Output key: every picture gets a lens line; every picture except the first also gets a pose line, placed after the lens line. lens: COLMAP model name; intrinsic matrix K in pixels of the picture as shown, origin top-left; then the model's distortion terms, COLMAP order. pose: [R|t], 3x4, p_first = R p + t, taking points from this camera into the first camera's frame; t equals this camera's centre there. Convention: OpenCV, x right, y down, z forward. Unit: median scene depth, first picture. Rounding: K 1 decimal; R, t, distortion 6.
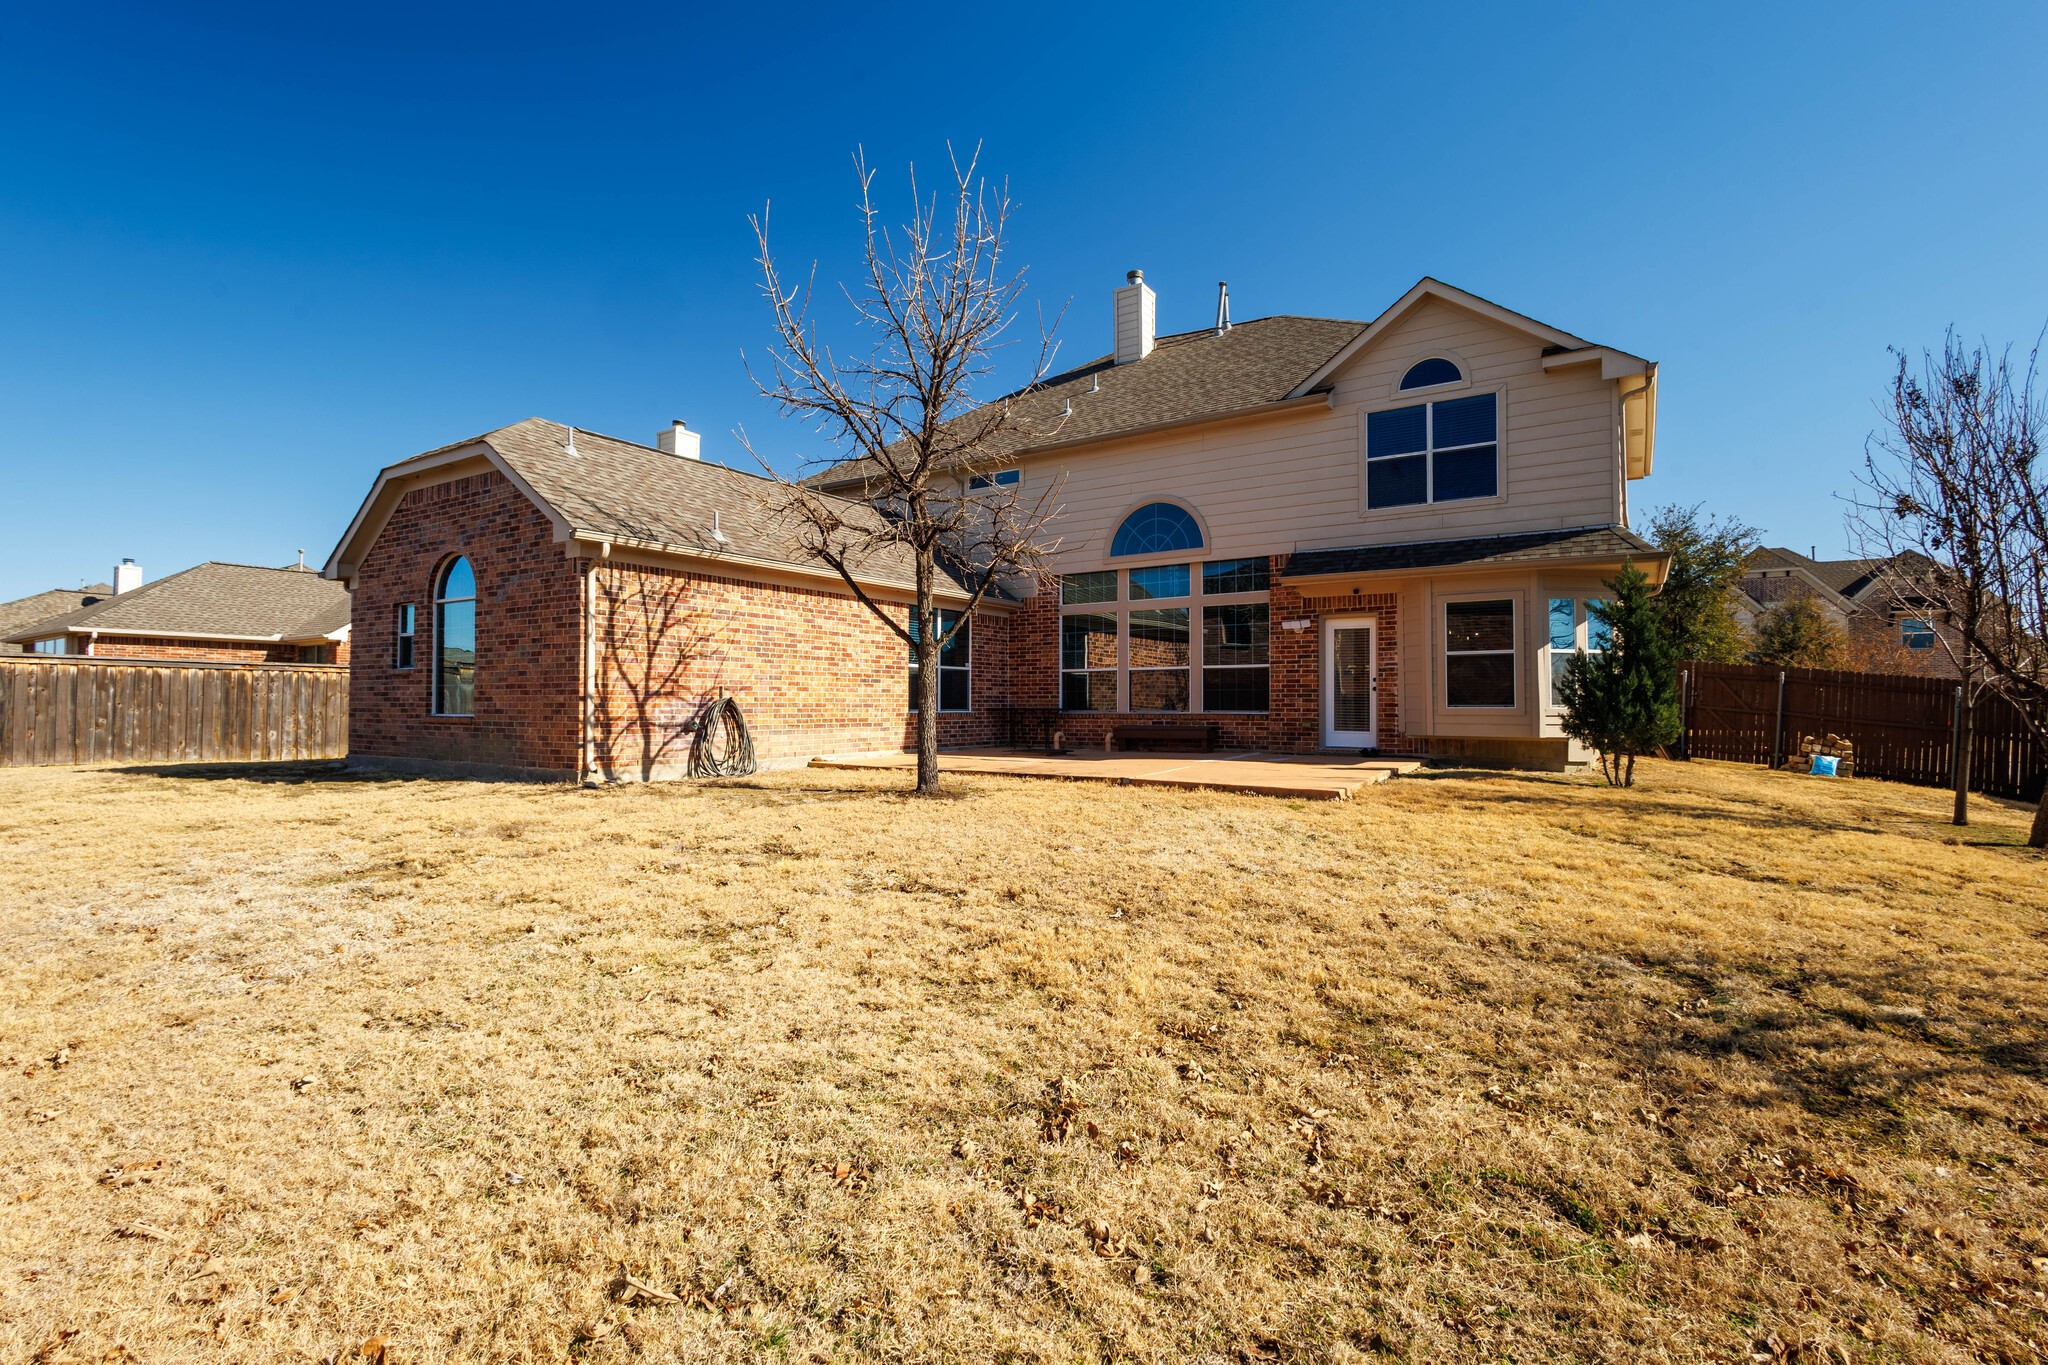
lens RADIAL K [[961.3, 0, 1024.0], [0, 961.3, 682.5], [0, 0, 1]] dist [0.010352, -0.000960]
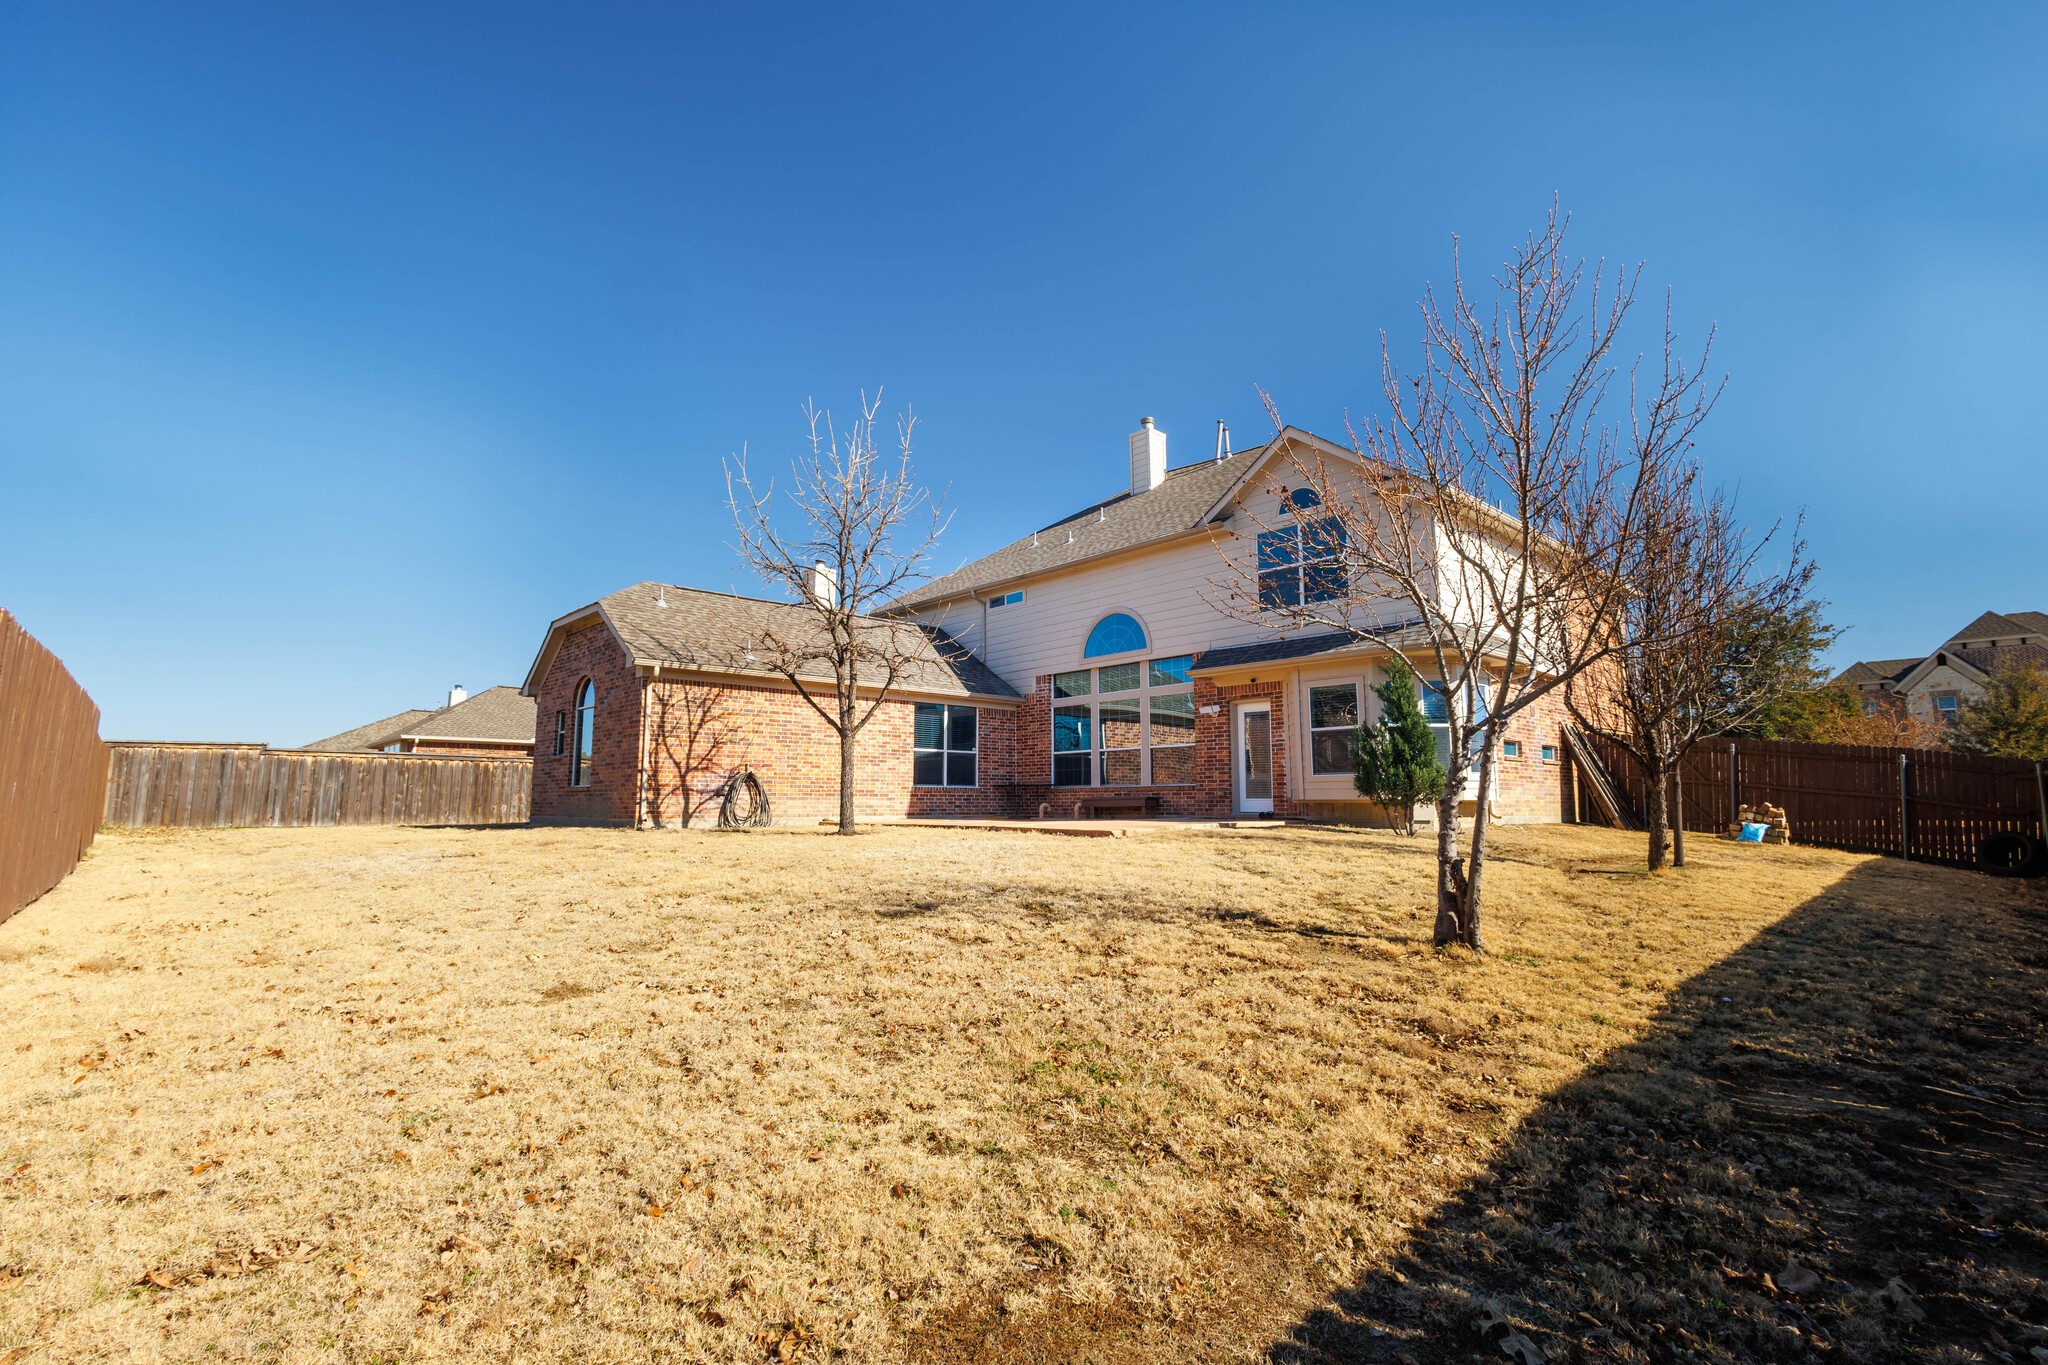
lens RADIAL K [[961.3, 0, 1024.0], [0, 961.3, 682.5], [0, 0, 1]] dist [0.010352, -0.000960]
pose [[0.970634, -0.033118, -0.238269, 0.375164], [0.008430, 0.994552, -0.103896, 0.031719], [0.240411, 0.098836, 0.965626, -0.239773]]
